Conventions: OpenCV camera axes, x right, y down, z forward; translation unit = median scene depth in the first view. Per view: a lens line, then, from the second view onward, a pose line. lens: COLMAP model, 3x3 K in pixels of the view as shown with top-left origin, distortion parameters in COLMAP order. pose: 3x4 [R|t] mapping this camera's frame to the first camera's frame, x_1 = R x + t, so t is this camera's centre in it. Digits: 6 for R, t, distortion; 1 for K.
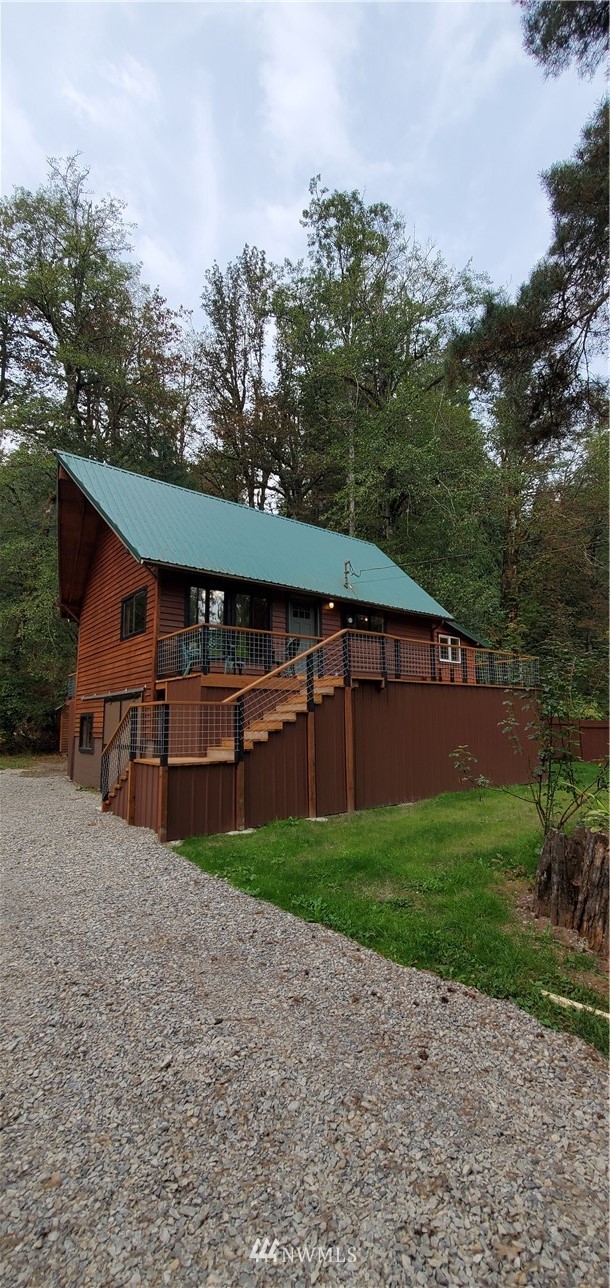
lens RADIAL K [[525.4, 0, 305.7], [0, 525.4, 649.8], [0, 0, 1]] dist [-0.000701, -0.000511]
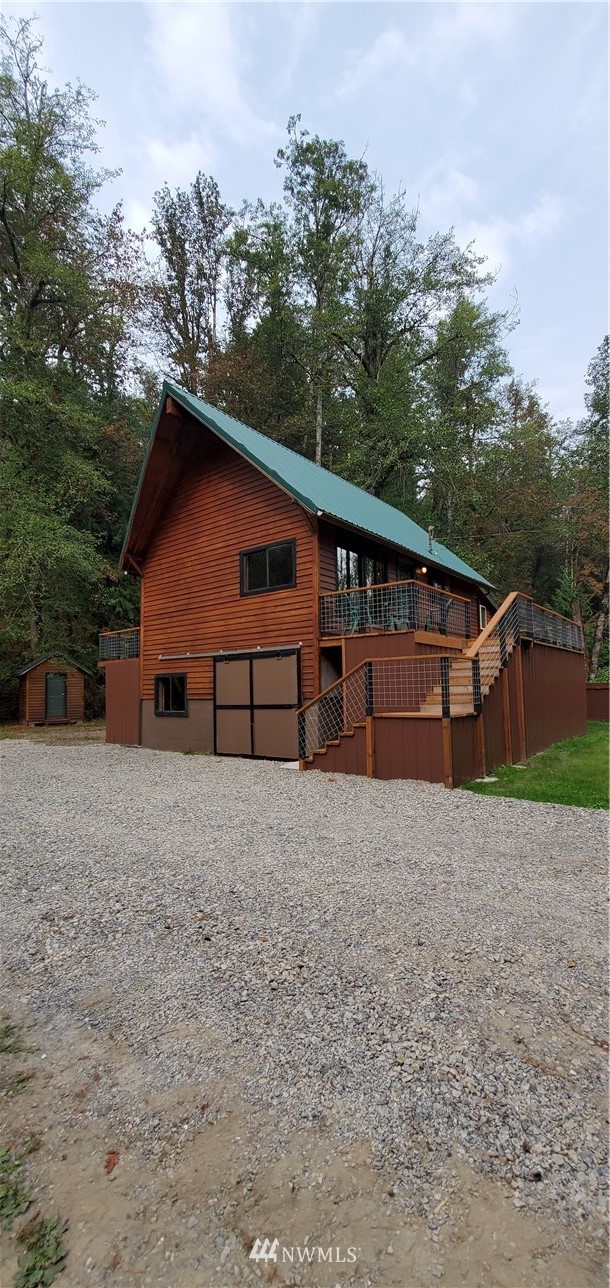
lens RADIAL K [[525.4, 0, 305.7], [0, 525.4, 649.8], [0, 0, 1]] dist [-0.000701, -0.000511]
pose [[0.971821, 0.011343, 0.235446, -0.174506], [-0.025023, 0.998162, 0.055196, 0.009080], [-0.234387, -0.059532, 0.970319, 0.018771]]
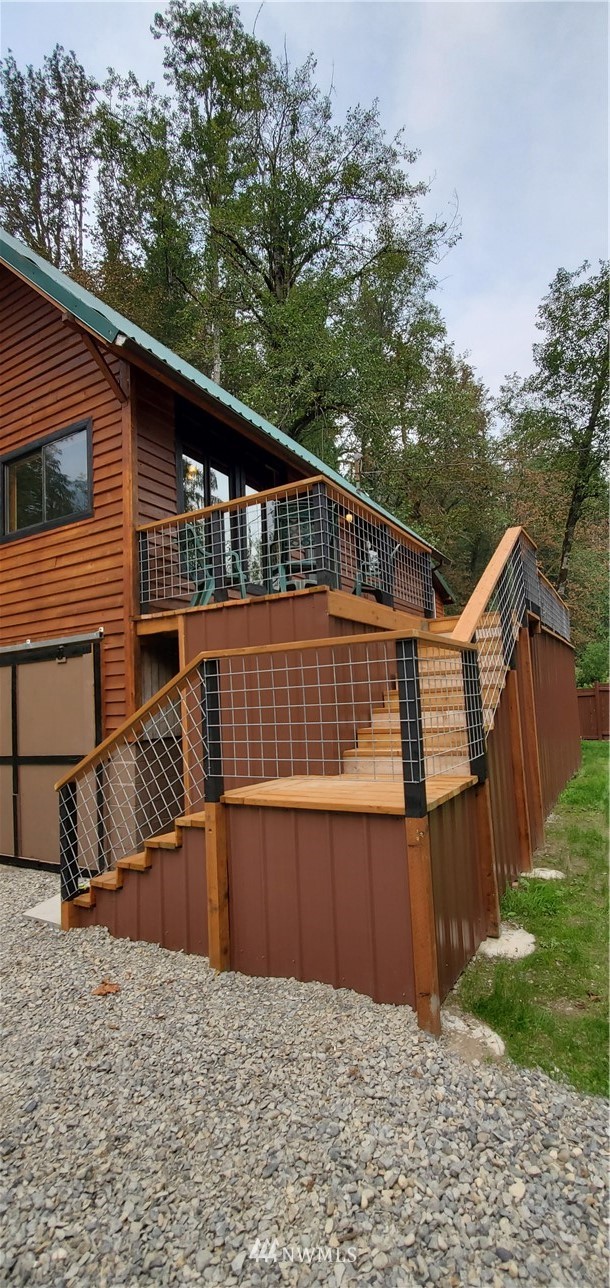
lens RADIAL K [[565.7, 0, 310.4], [0, 565.7, 651.9], [0, 0, 1]] dist [0.000175, -0.000571]
pose [[0.926544, -0.002467, 0.376179, -0.107297], [-0.013645, 0.999100, 0.040162, 0.022130], [-0.375939, -0.042345, 0.925676, 0.152916]]
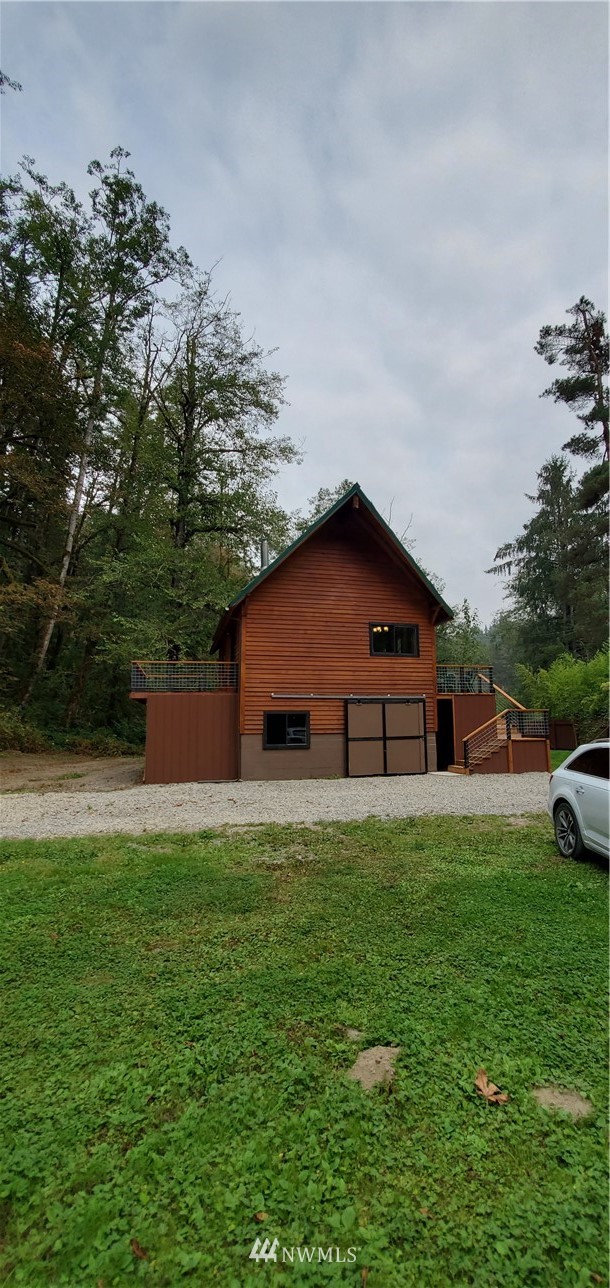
lens RADIAL K [[525.4, 0, 305.7], [0, 525.4, 649.8], [0, 0, 1]] dist [-0.000701, -0.000511]
pose [[0.397179, 0.129446, 0.908566, -0.595850], [-0.125539, 0.988360, -0.085935, 0.037149], [-0.909114, -0.079929, 0.408806, 0.236628]]
